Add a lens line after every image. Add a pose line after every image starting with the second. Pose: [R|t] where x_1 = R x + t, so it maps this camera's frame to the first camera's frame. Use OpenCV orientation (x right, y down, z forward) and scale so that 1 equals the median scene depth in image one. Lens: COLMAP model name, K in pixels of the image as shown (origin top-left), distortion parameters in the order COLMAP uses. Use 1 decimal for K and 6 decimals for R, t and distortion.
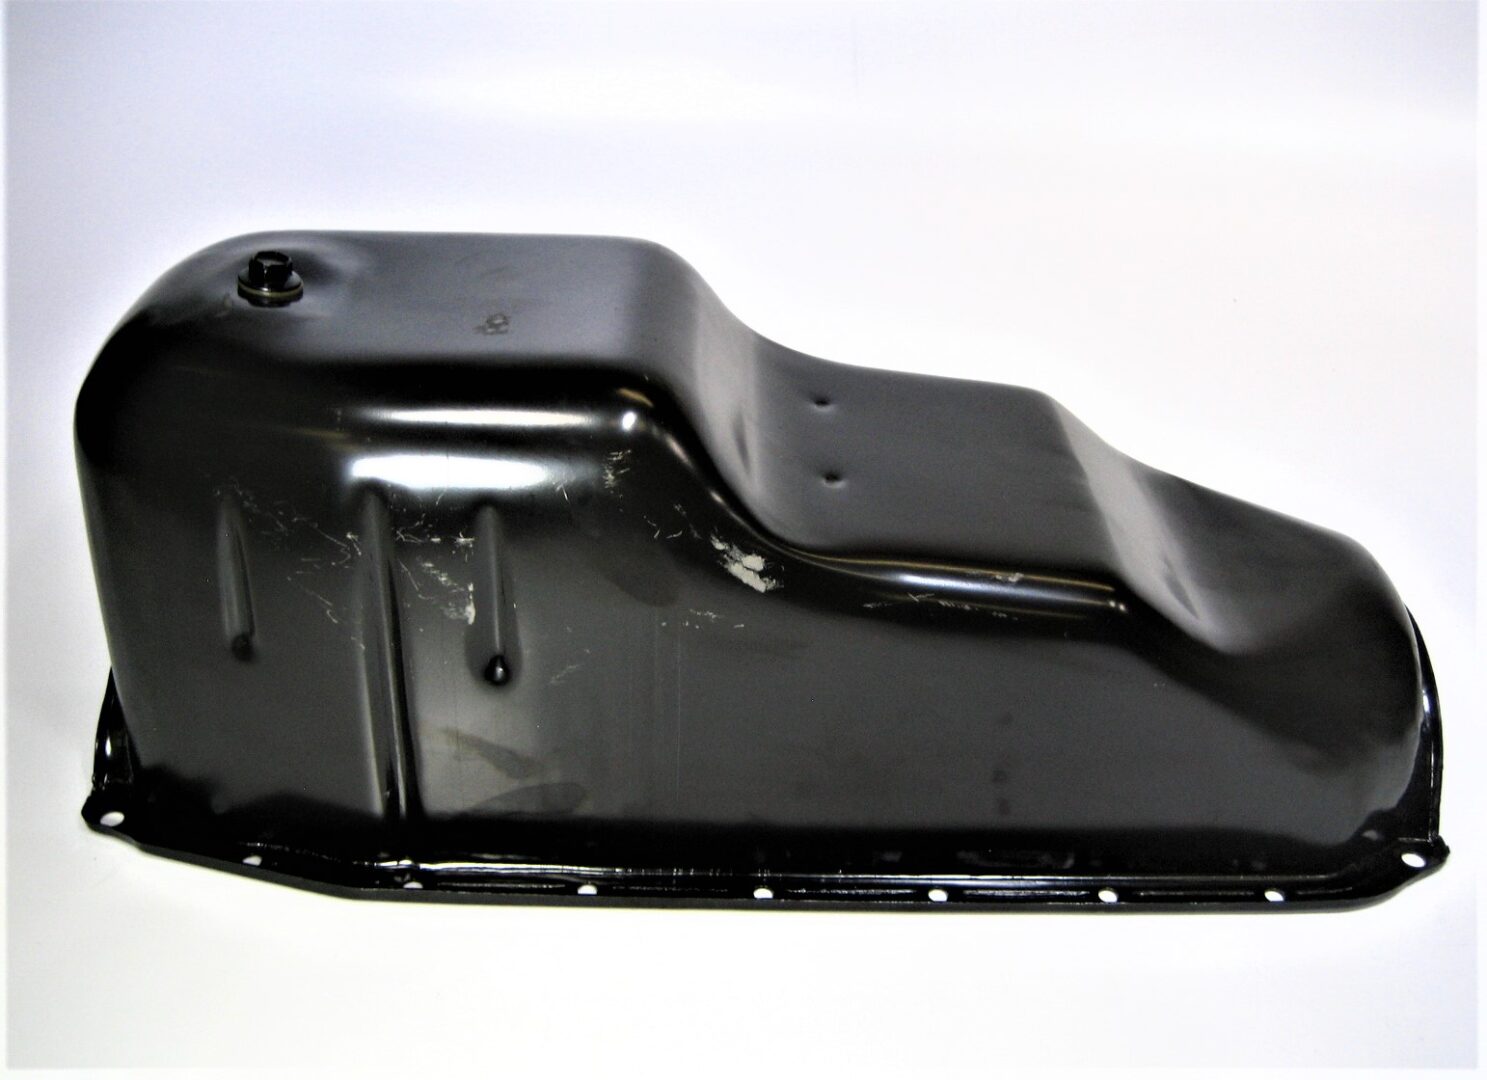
lens RADIAL K [[1569.9, 0, 783.8], [0, 1569.9, 540.4], [0, 0, 1]] dist [-0.108429, 0.044435]
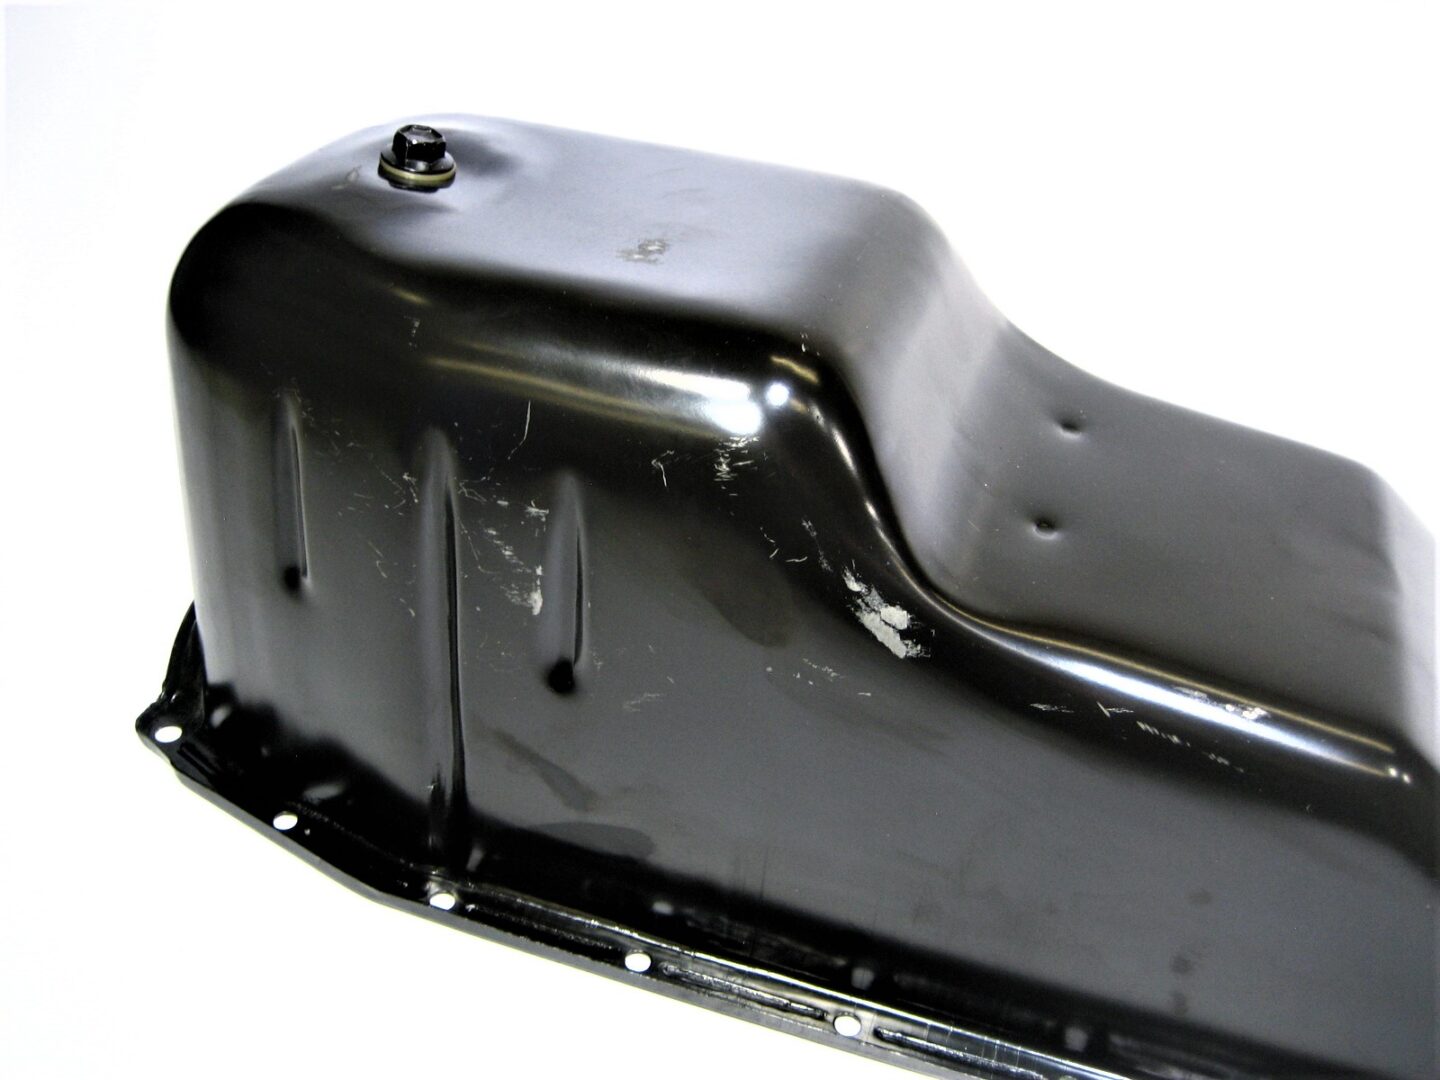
lens RADIAL K [[1490.9, 0, 720.0], [0, 1490.9, 540.0], [0, 0, 1]] dist [-0.130215, 0.169150]
pose [[0.943611, 0.203919, -0.260797, 0.076006], [-0.200318, 0.978889, 0.040610, -0.032466], [0.263573, 0.013922, 0.964539, 0.283777]]
